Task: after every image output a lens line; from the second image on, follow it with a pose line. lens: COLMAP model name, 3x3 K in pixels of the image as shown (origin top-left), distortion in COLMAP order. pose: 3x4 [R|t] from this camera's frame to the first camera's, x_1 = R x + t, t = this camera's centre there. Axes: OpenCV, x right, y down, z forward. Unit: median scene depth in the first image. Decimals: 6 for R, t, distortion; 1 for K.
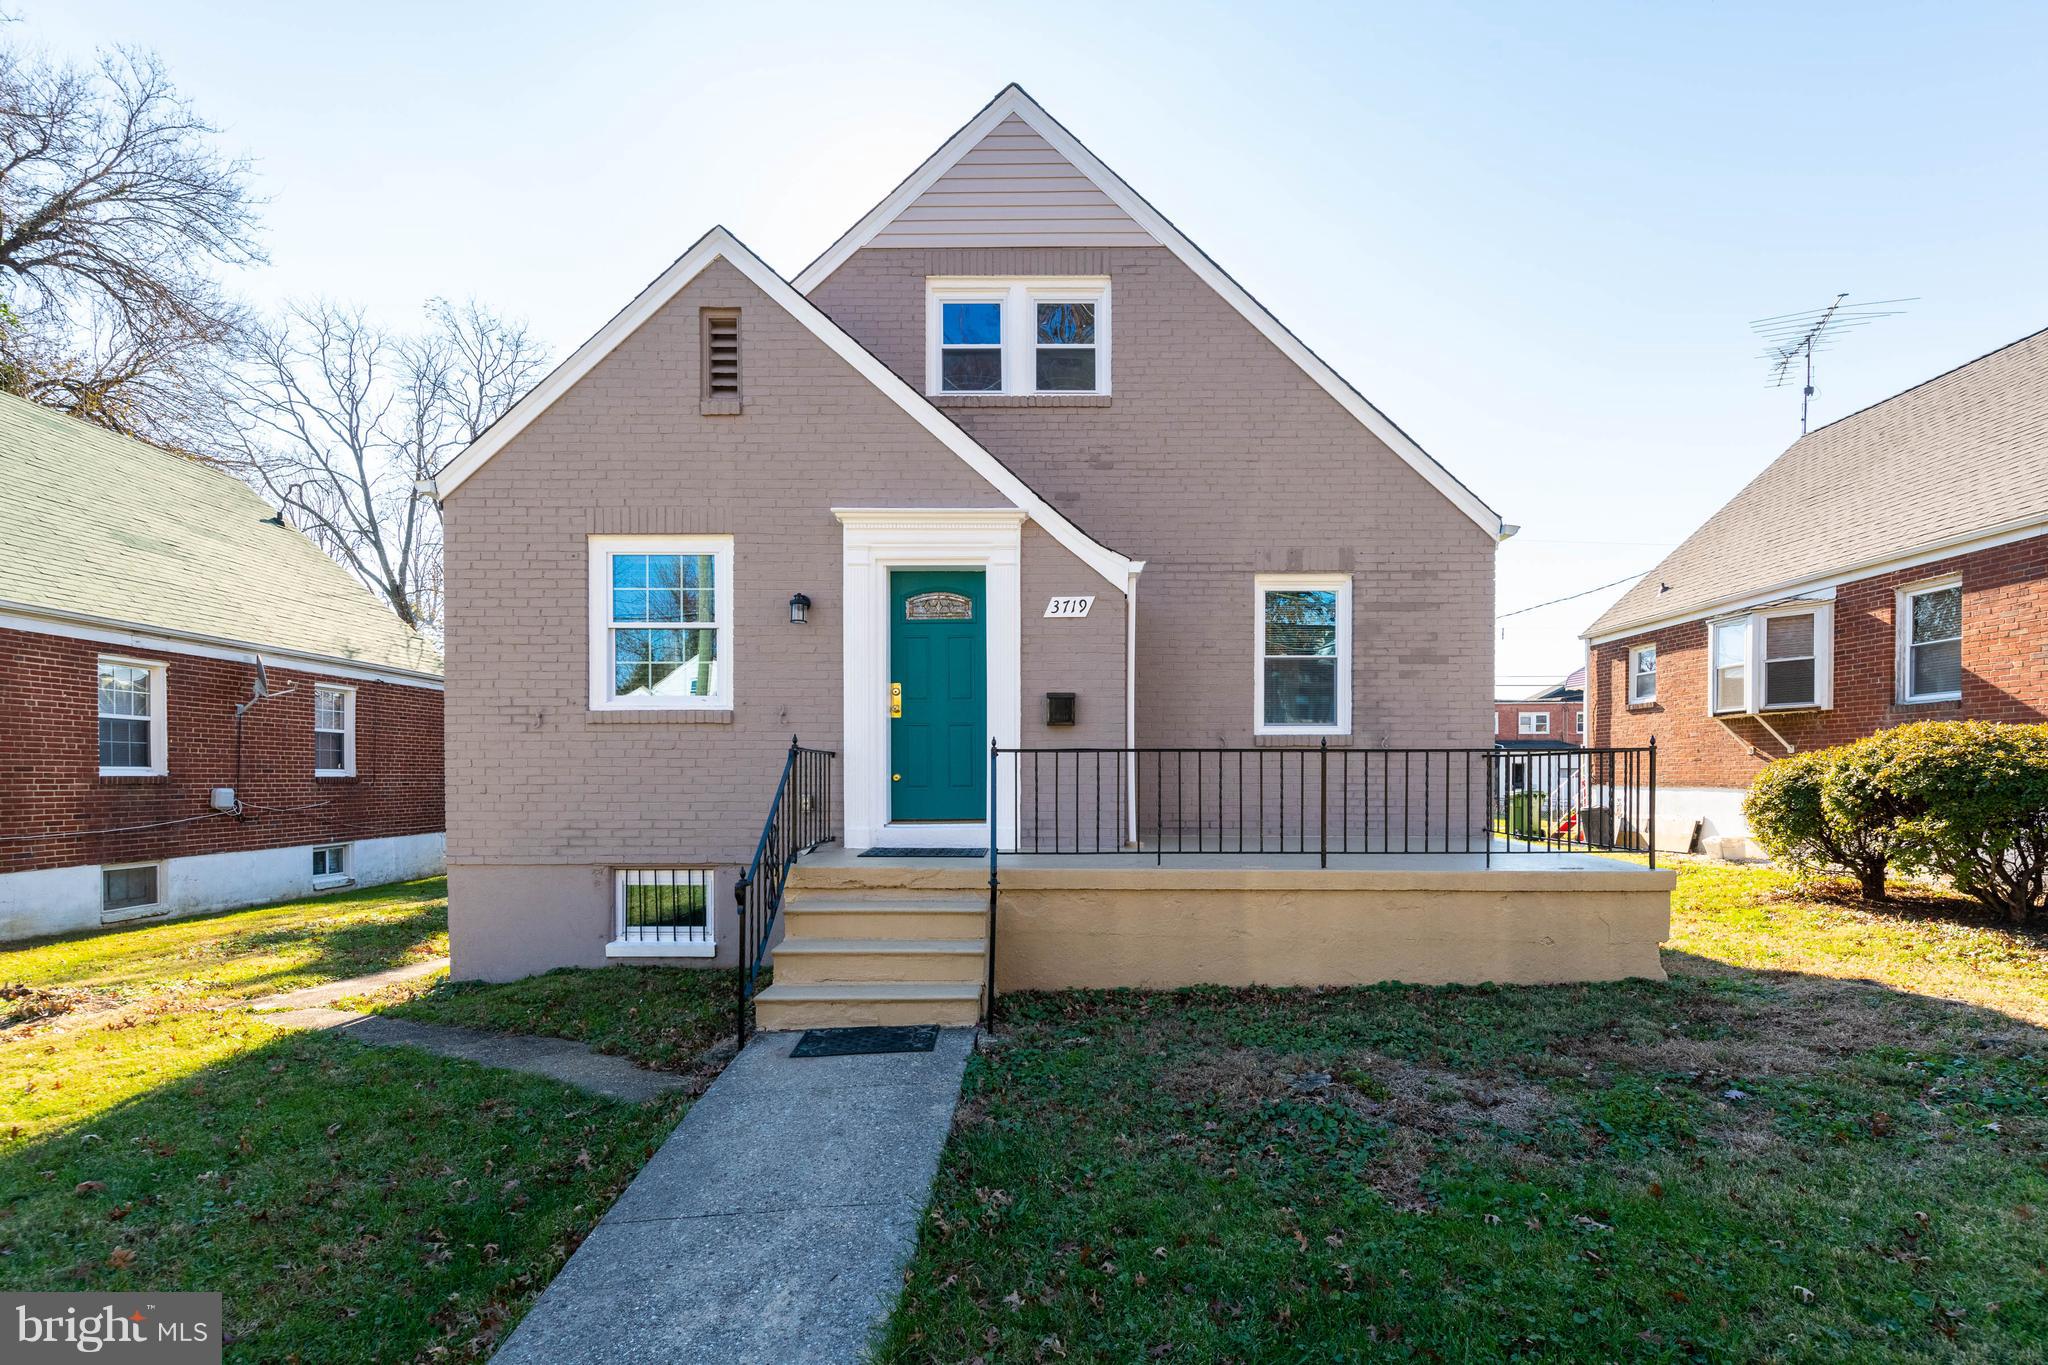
lens RADIAL K [[923.1, 0, 1031.7], [0, 923.1, 779.7], [0, 0, 1]] dist [0.006541, 0.000012]
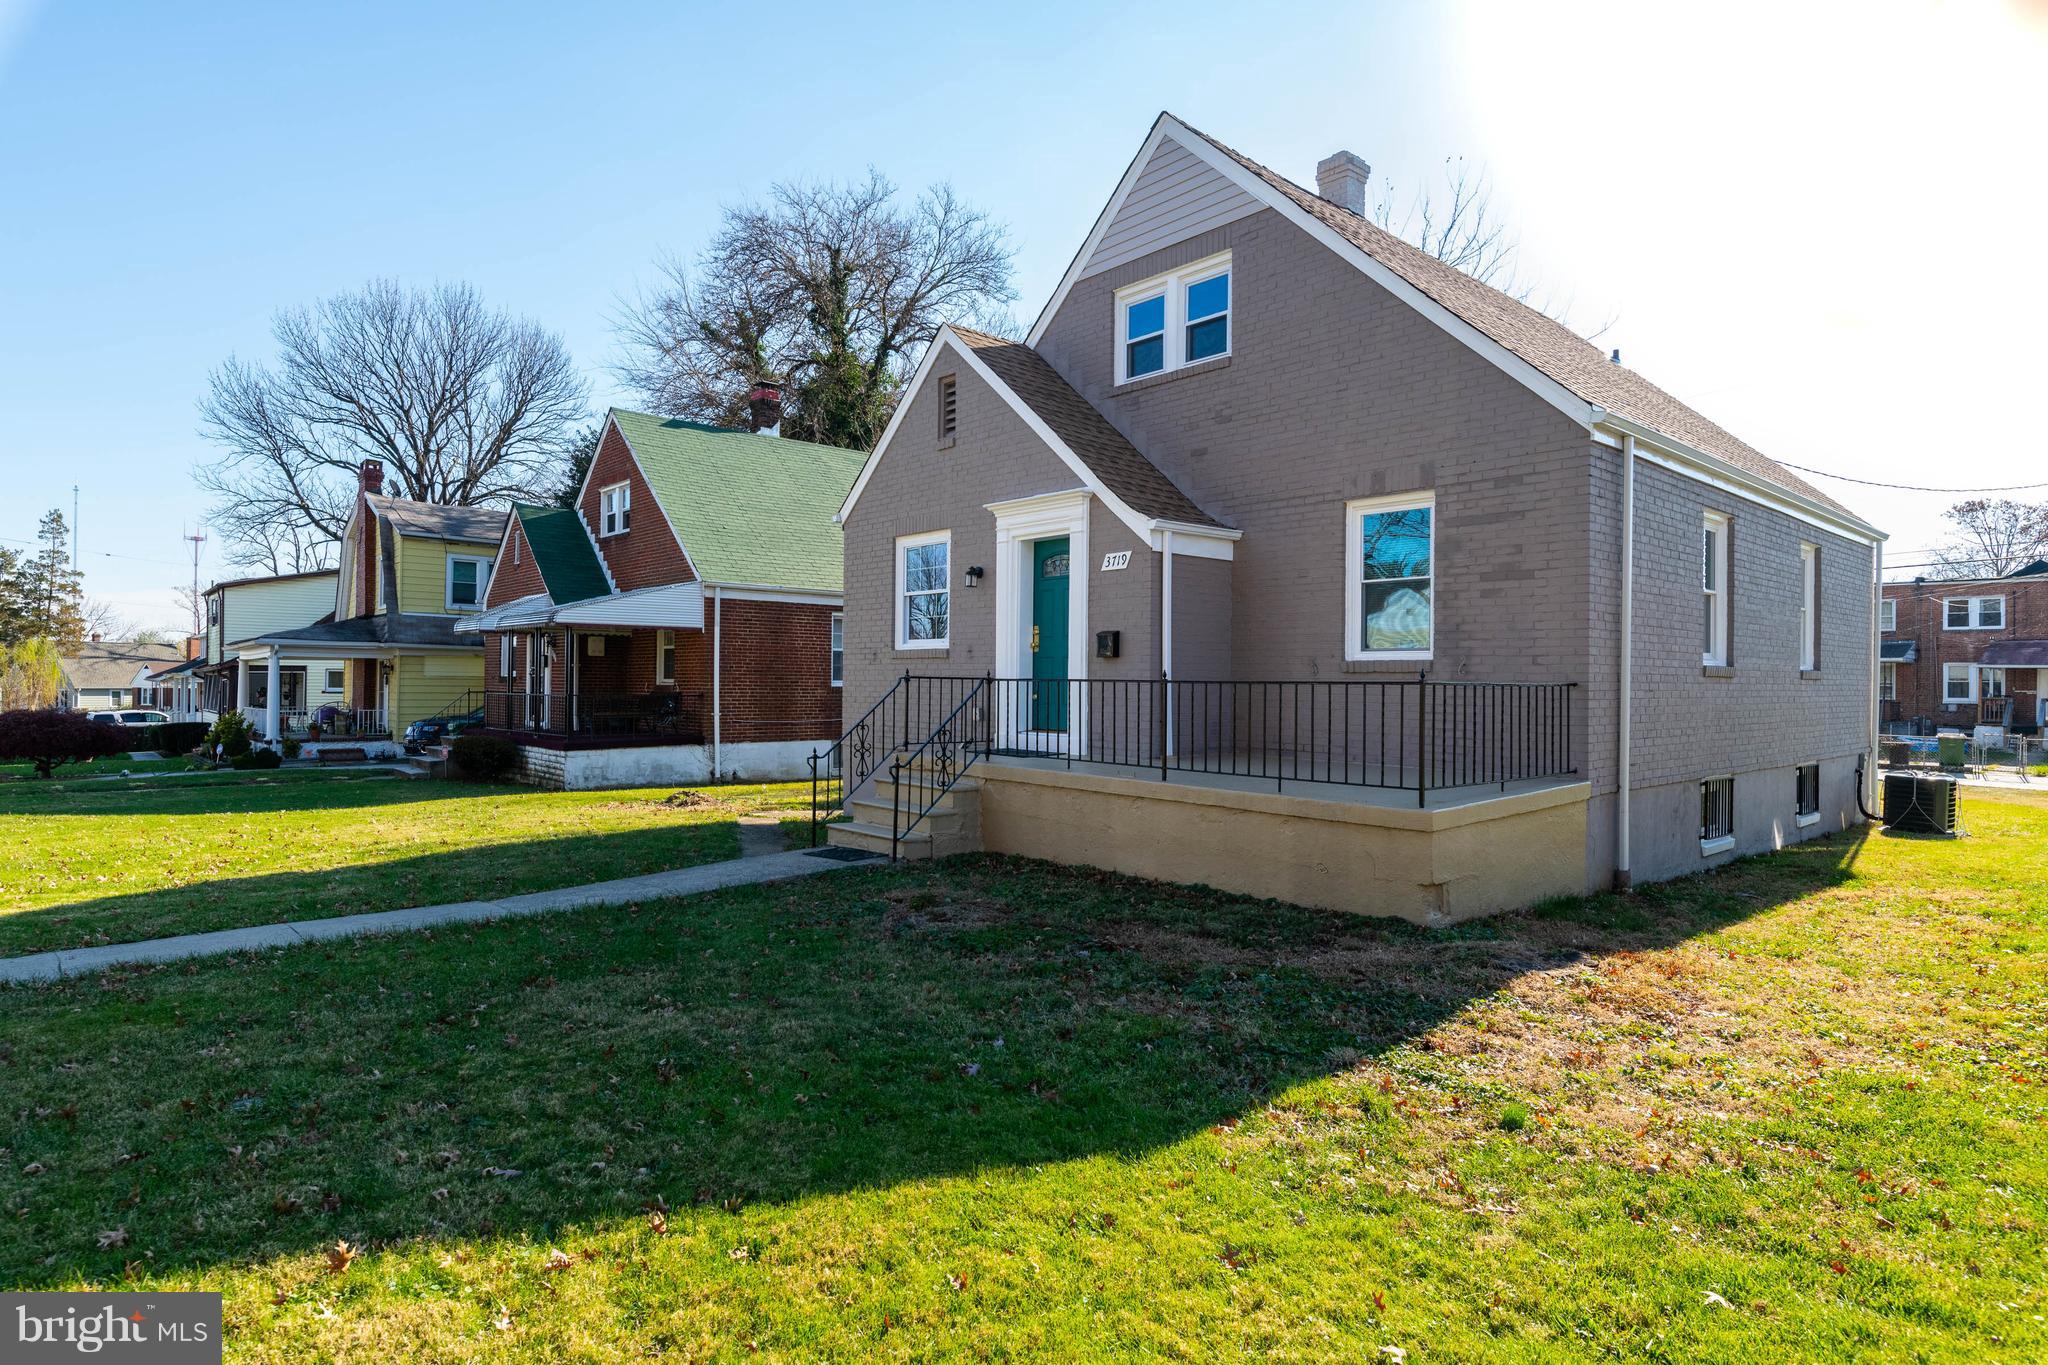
lens RADIAL K [[1095.3, 0, 1024.9], [0, 1095.3, 669.4], [0, 0, 1]] dist [0.012781, 0.000704]
pose [[0.664298, 0.000174, -0.747468, 0.908280], [-0.014151, 0.999824, -0.012344, -0.019865], [0.747334, 0.018778, 0.664184, -0.050755]]
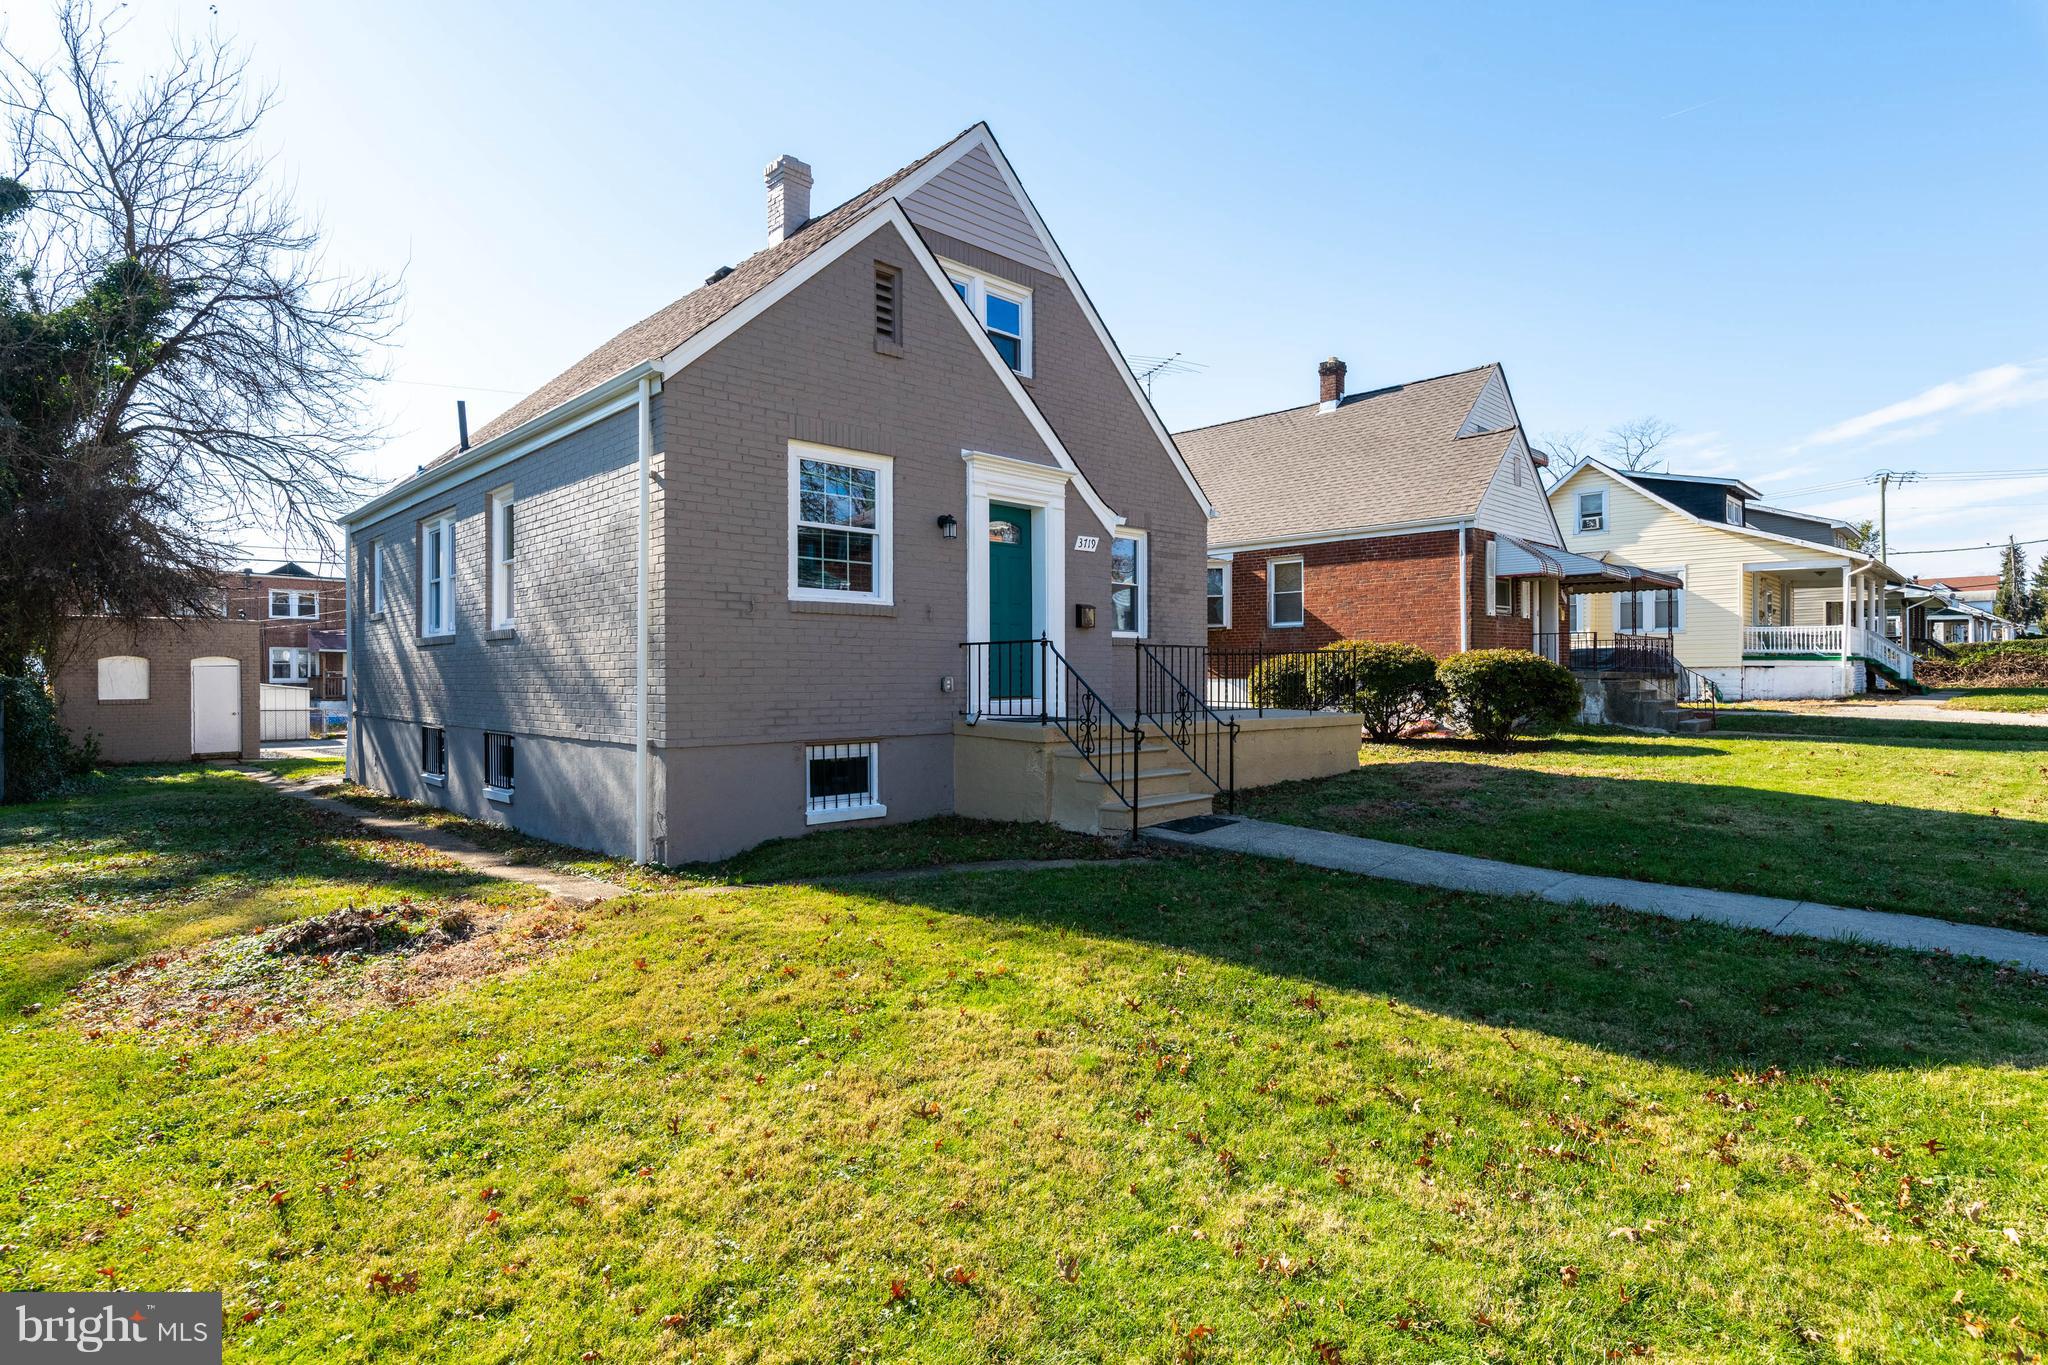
lens RADIAL K [[1045.4, 0, 1024.0], [0, 1045.4, 682.5], [0, 0, 1]] dist [-0.002017, -0.000075]
pose [[0.707112, -0.005772, 0.707078, -1.002432], [0.006117, 0.999979, 0.002046, 0.018318], [-0.707075, 0.002878, 0.707133, -0.054888]]
